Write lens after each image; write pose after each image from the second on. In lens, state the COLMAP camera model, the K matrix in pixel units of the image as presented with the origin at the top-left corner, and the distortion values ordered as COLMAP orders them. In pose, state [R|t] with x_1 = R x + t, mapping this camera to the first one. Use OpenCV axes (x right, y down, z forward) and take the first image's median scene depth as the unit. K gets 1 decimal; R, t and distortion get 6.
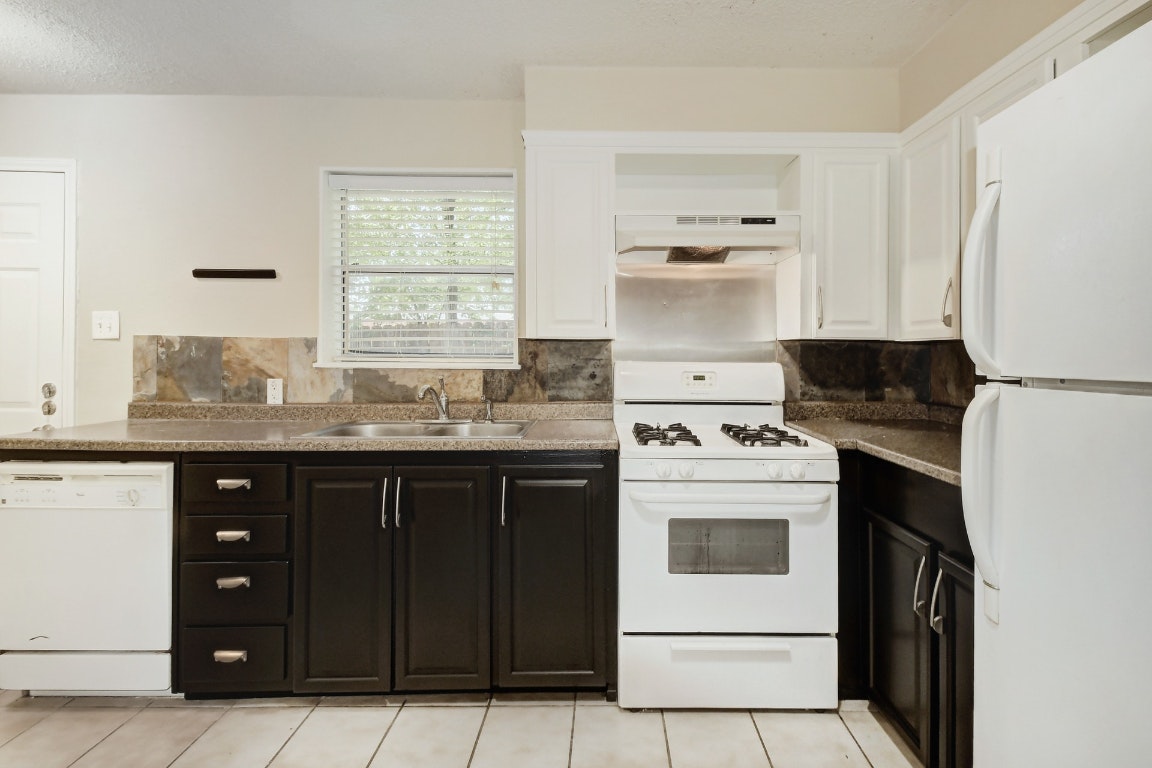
lens RADIAL K [[580.6, 0, 606.5], [0, 580.6, 348.8], [0, 0, 1]] dist [0.014360, -0.011446]
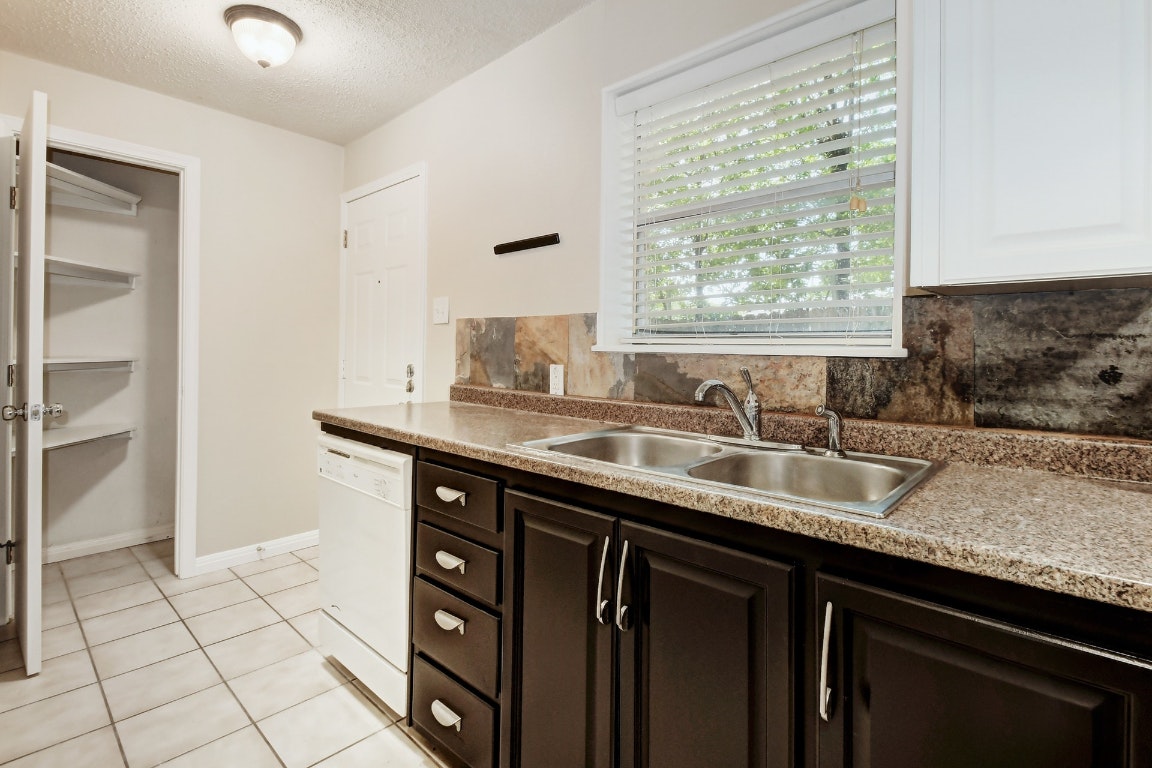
lens RADIAL K [[542.7, 0, 541.2], [0, 542.7, 352.1], [0, 0, 1]] dist [0.003764, -0.007541]
pose [[0.698171, 0.006286, -0.715904, -0.032156], [-0.001731, 0.999973, 0.007091, 0.028206], [0.715929, -0.003712, 0.698163, 0.446634]]
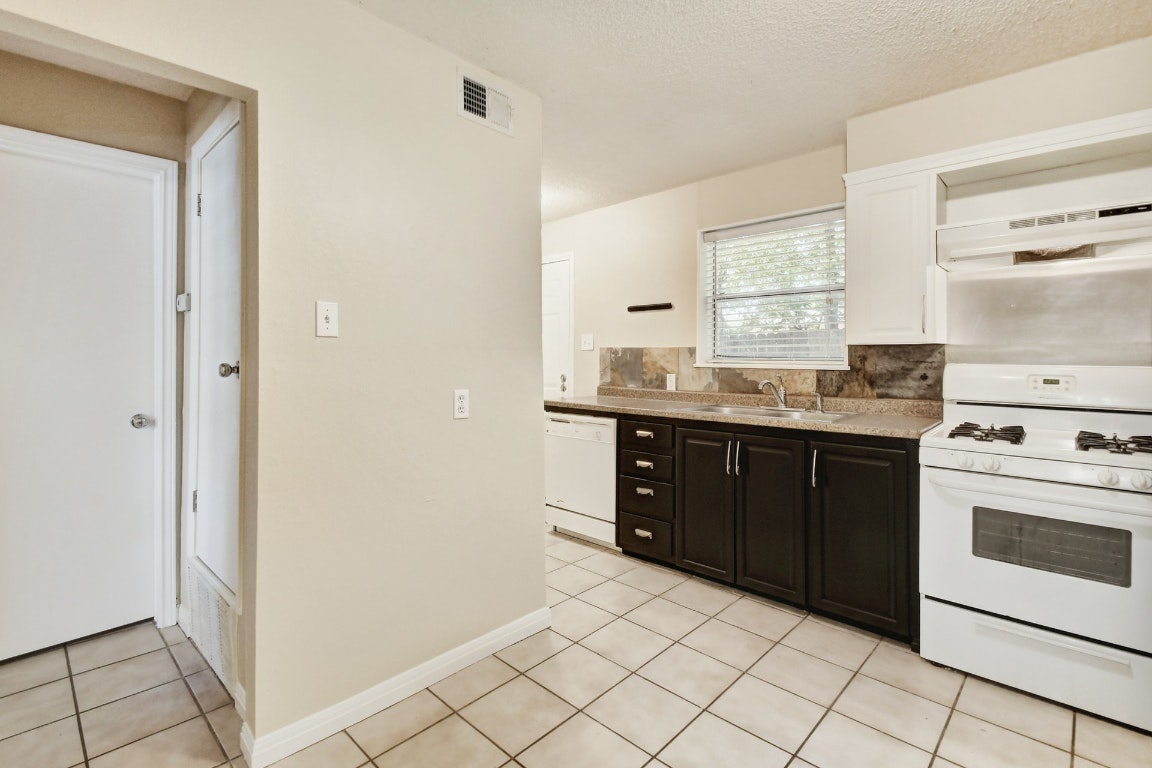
lens RADIAL K [[542.7, 0, 531.7], [0, 542.7, 355.4], [0, 0, 1]] dist [0.003764, -0.007541]
pose [[0.685176, -0.005698, -0.728355, 0.220617], [0.009290, 0.999956, 0.000917, -0.002198], [0.728318, -0.007395, 0.685199, -0.245803]]
